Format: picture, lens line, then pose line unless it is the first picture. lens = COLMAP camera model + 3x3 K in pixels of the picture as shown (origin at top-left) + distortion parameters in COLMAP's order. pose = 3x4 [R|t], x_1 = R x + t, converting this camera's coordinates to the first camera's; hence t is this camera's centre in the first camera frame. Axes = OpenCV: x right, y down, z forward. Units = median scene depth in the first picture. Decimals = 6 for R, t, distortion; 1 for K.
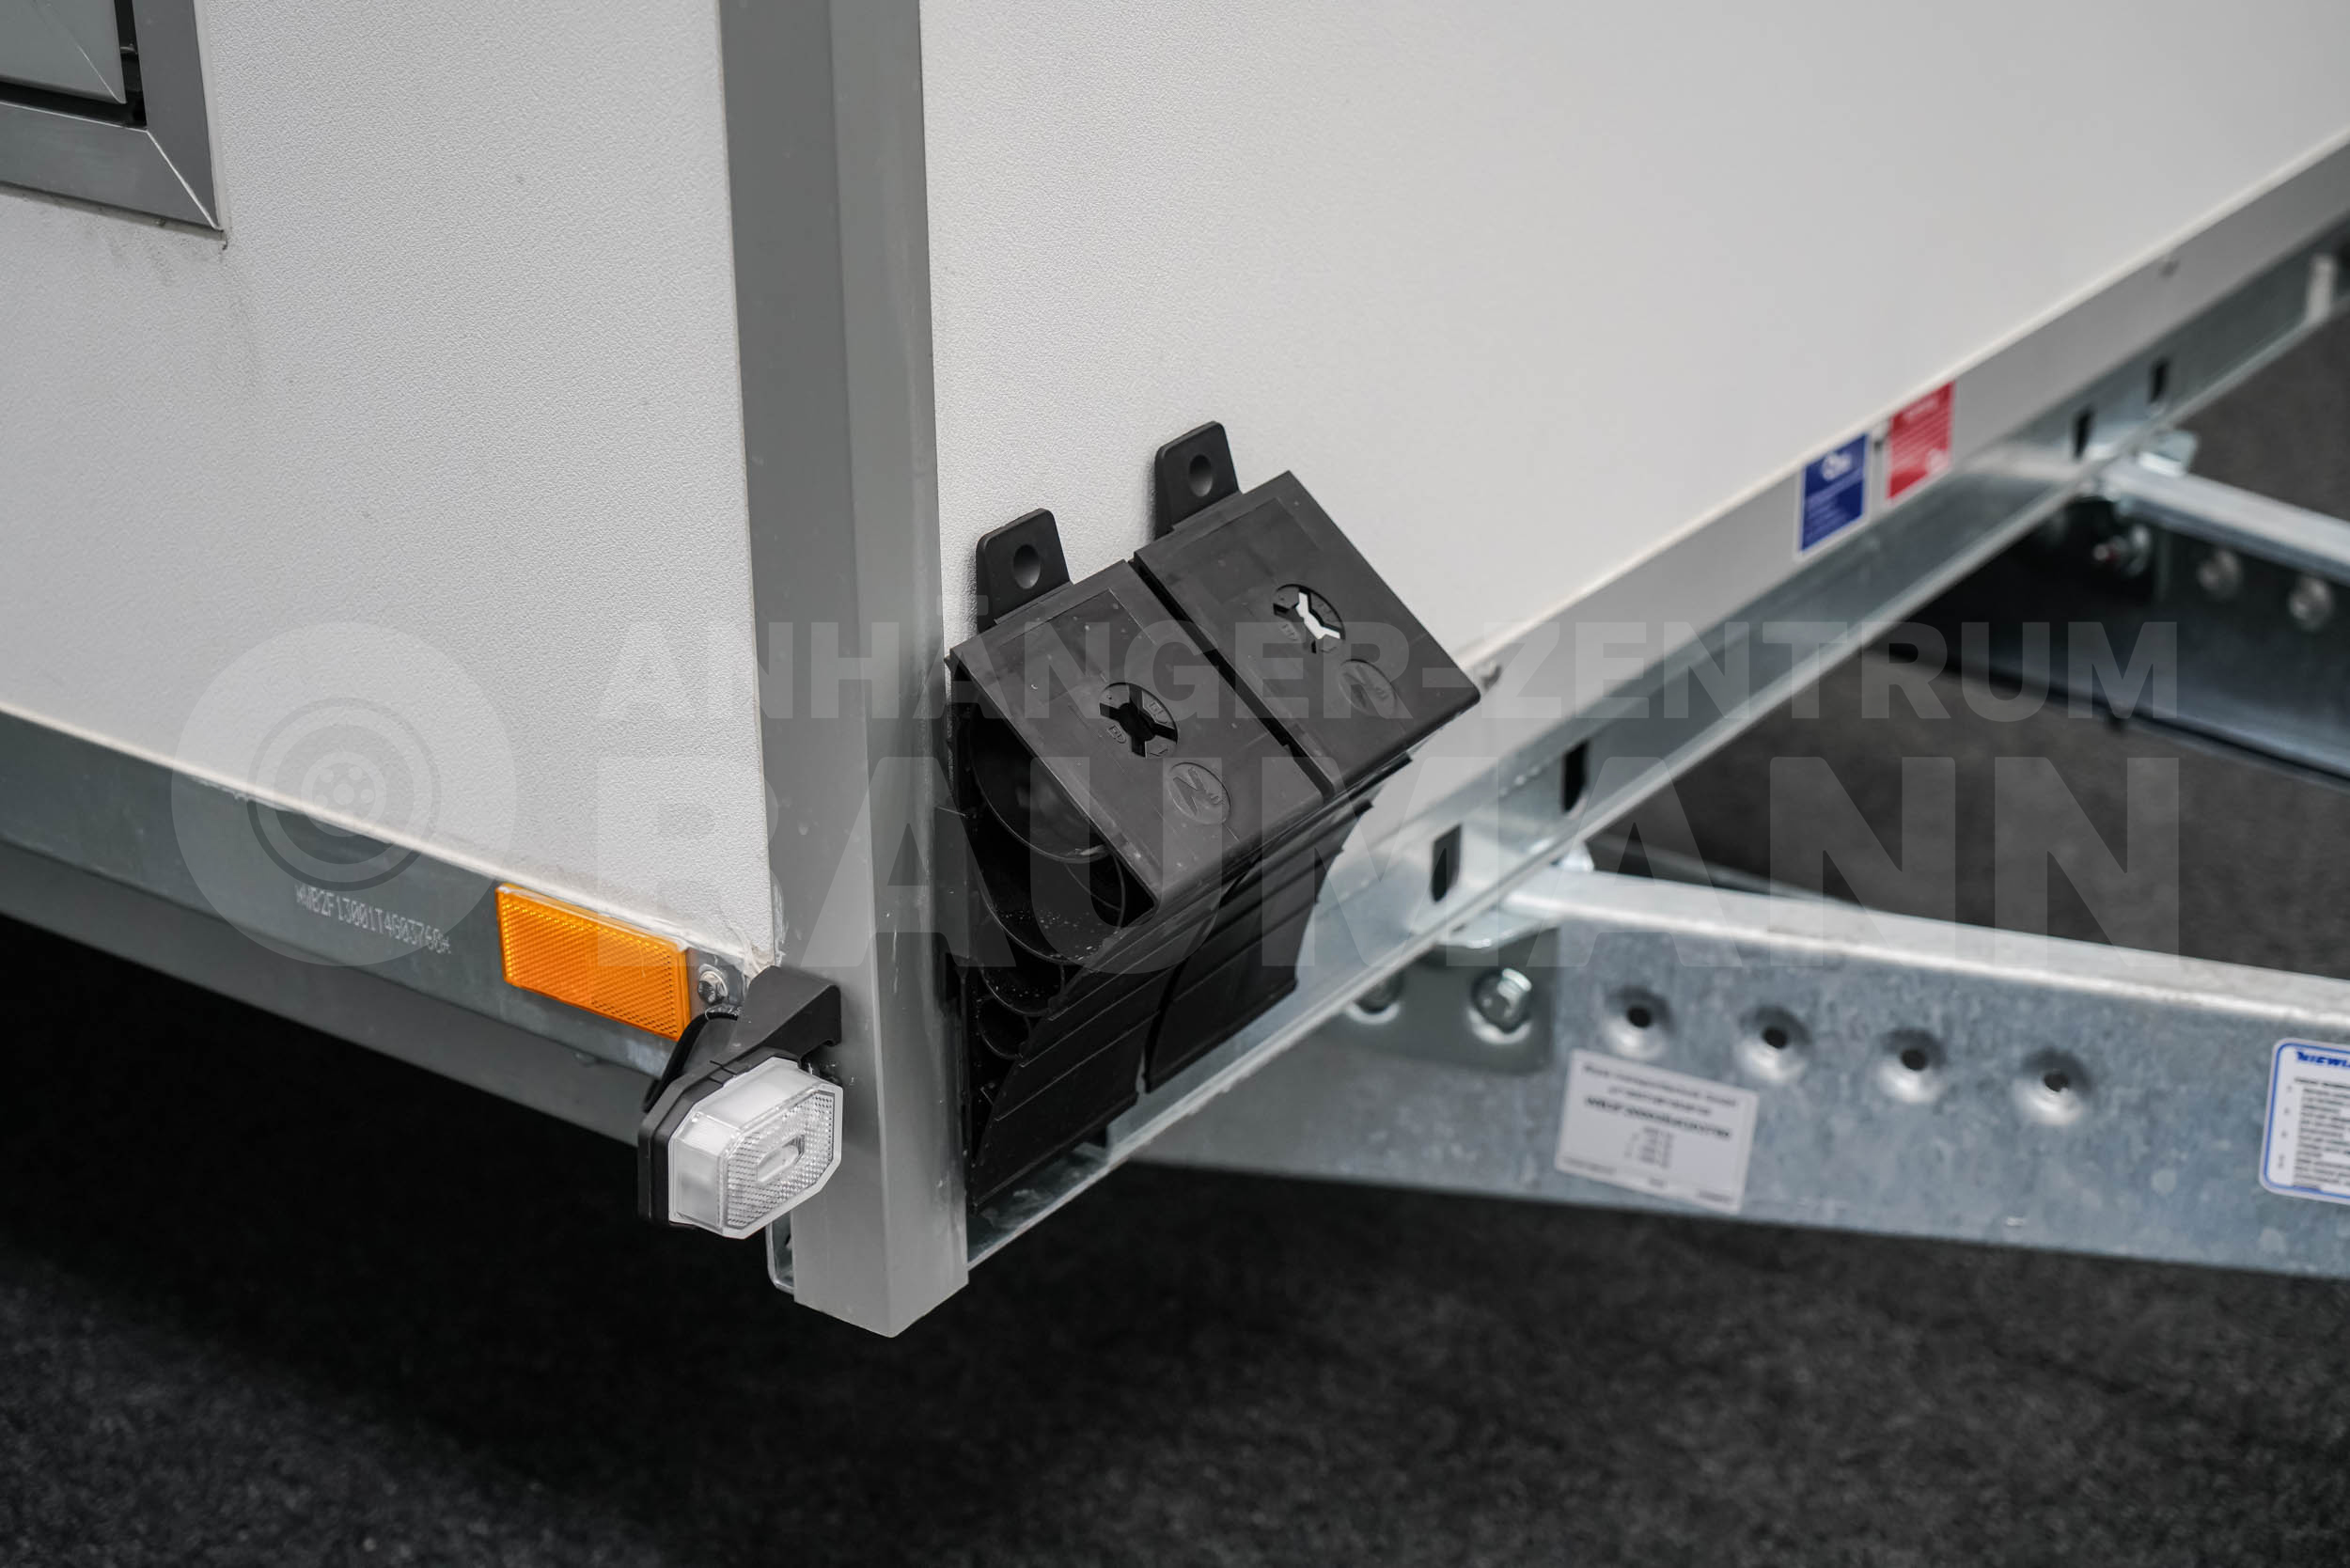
lens RADIAL K [[4084.0, 0, 1175.0], [0, 4084.0, 784.0], [0, 0, 1]] dist [-0.041834, -0.032966]
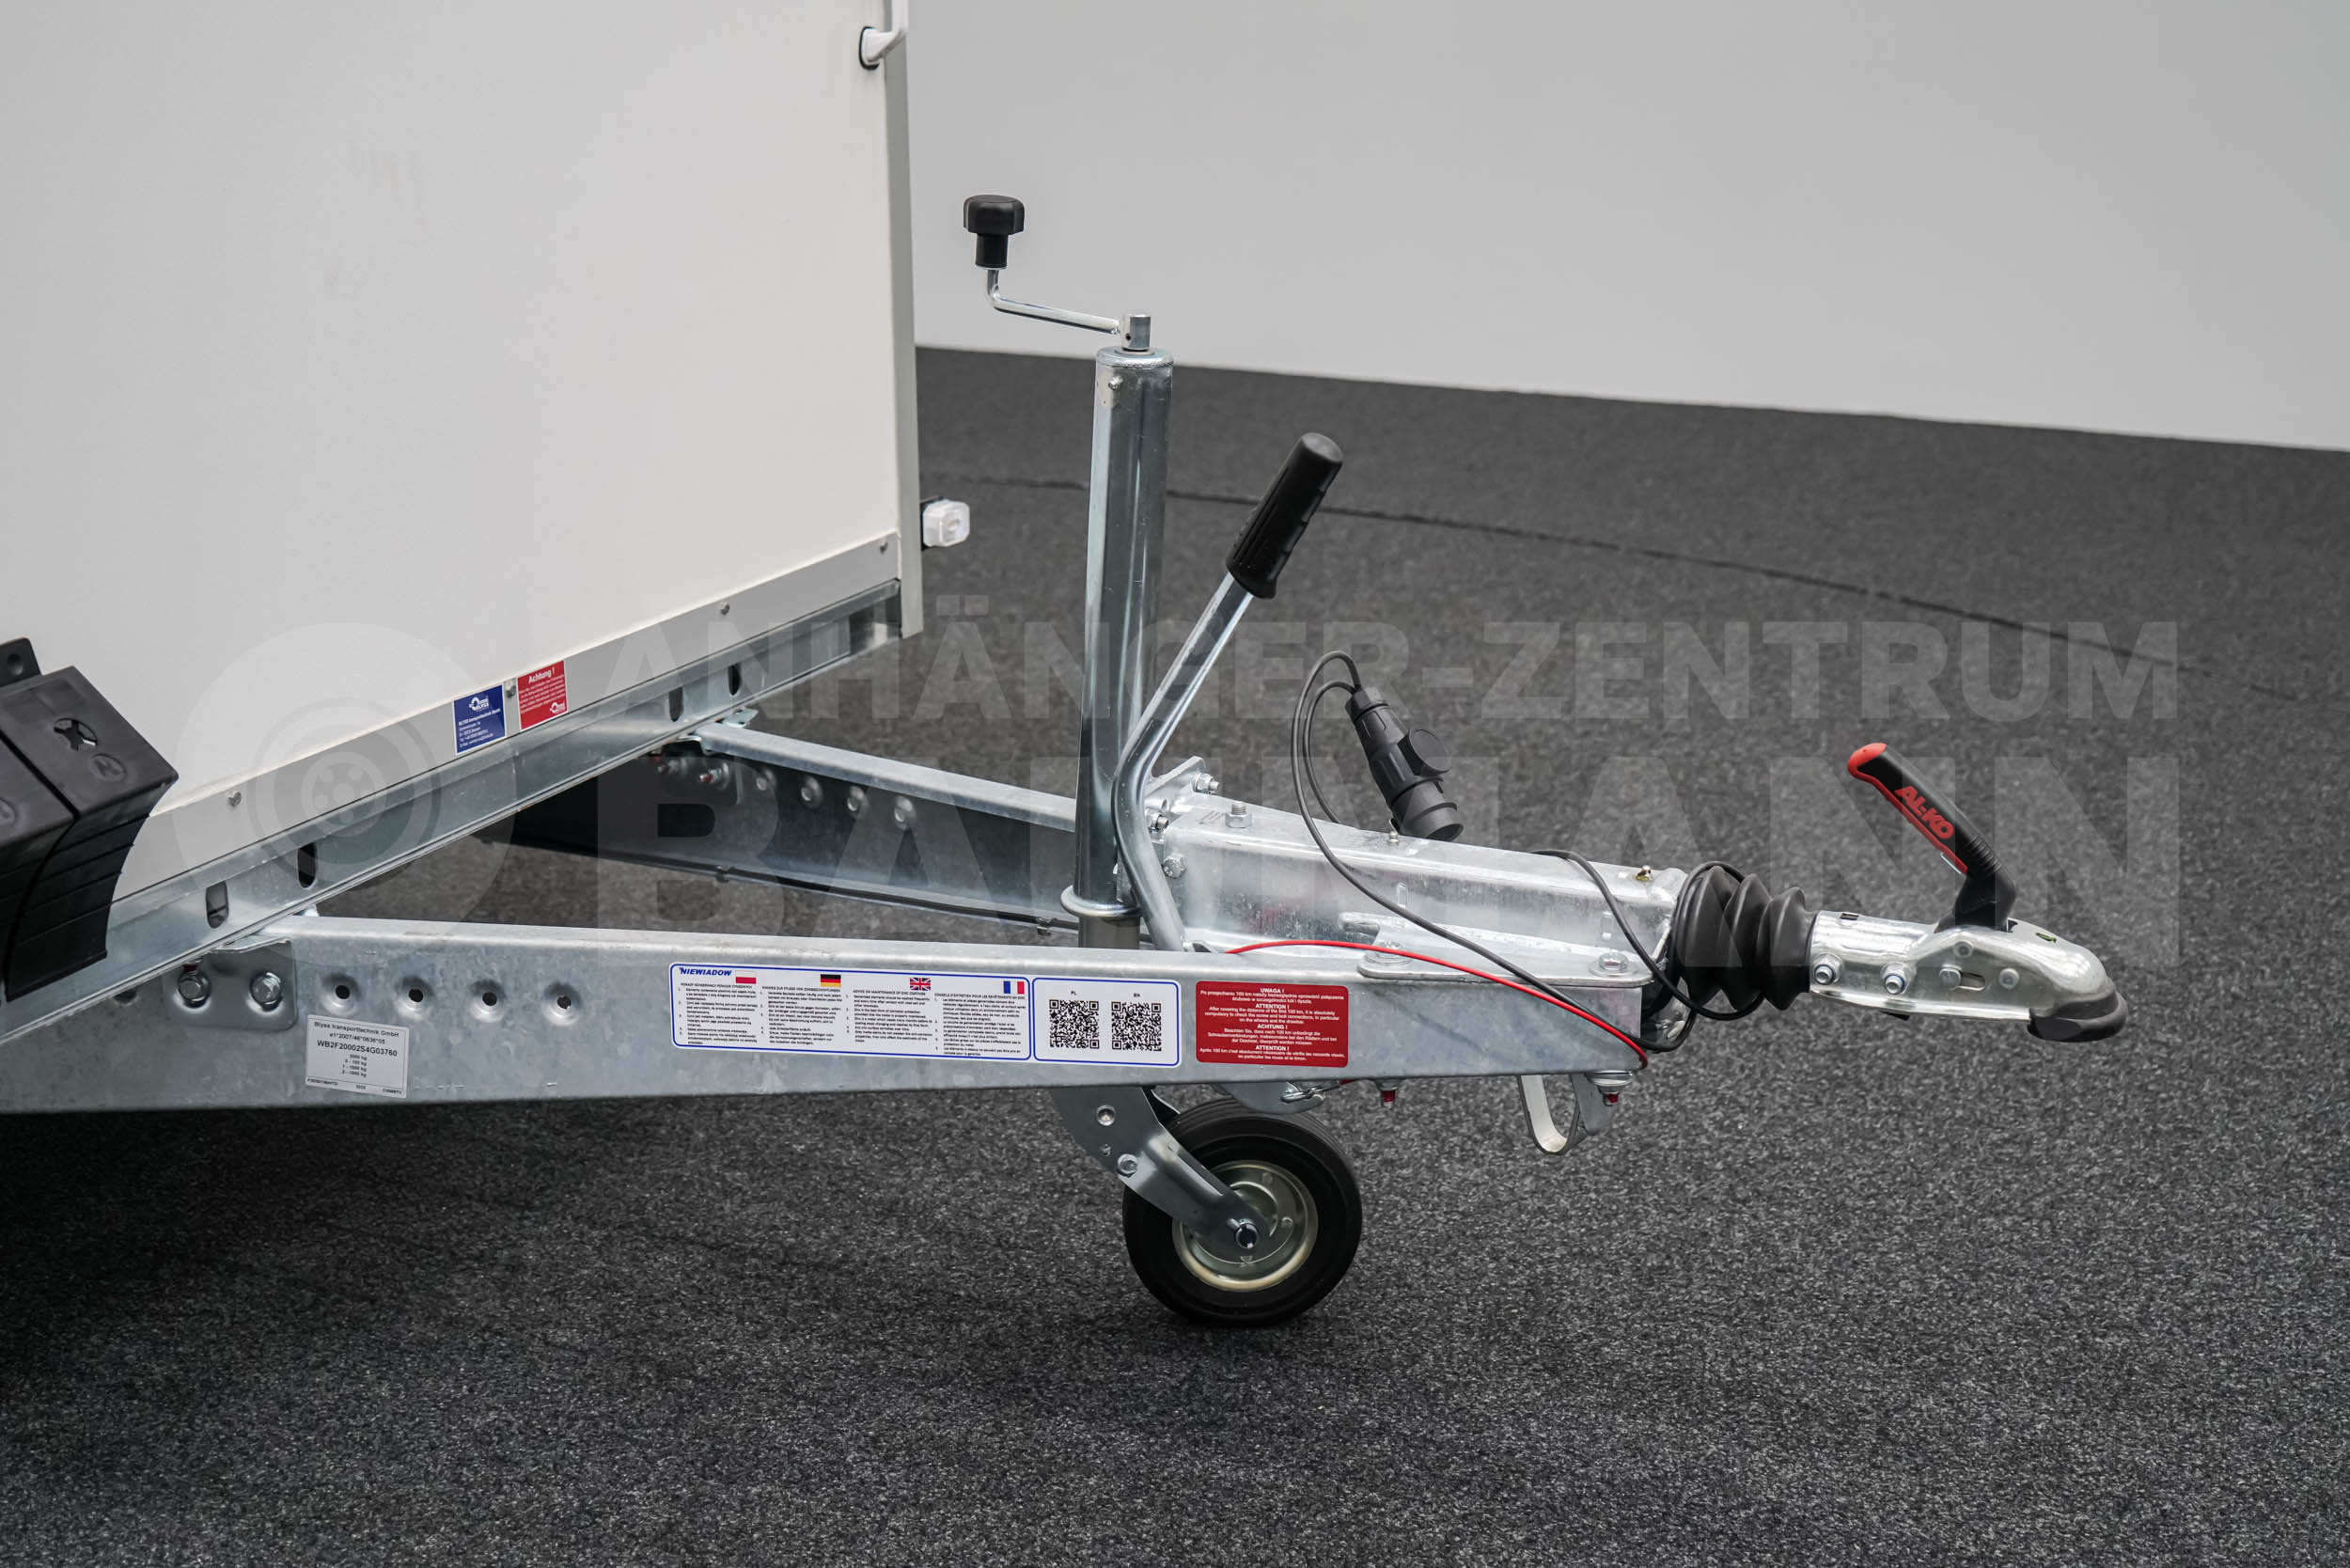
lens RADIAL K [[3122.3, 0, 1175.0], [0, 3122.3, 784.0], [0, 0, 1]] dist [-0.021917, 0.020263]
pose [[0.973332, -0.048424, 0.224233, 0.165755], [0.077497, 0.989410, -0.122725, 0.162045], [-0.215916, 0.136829, 0.966777, -0.413783]]
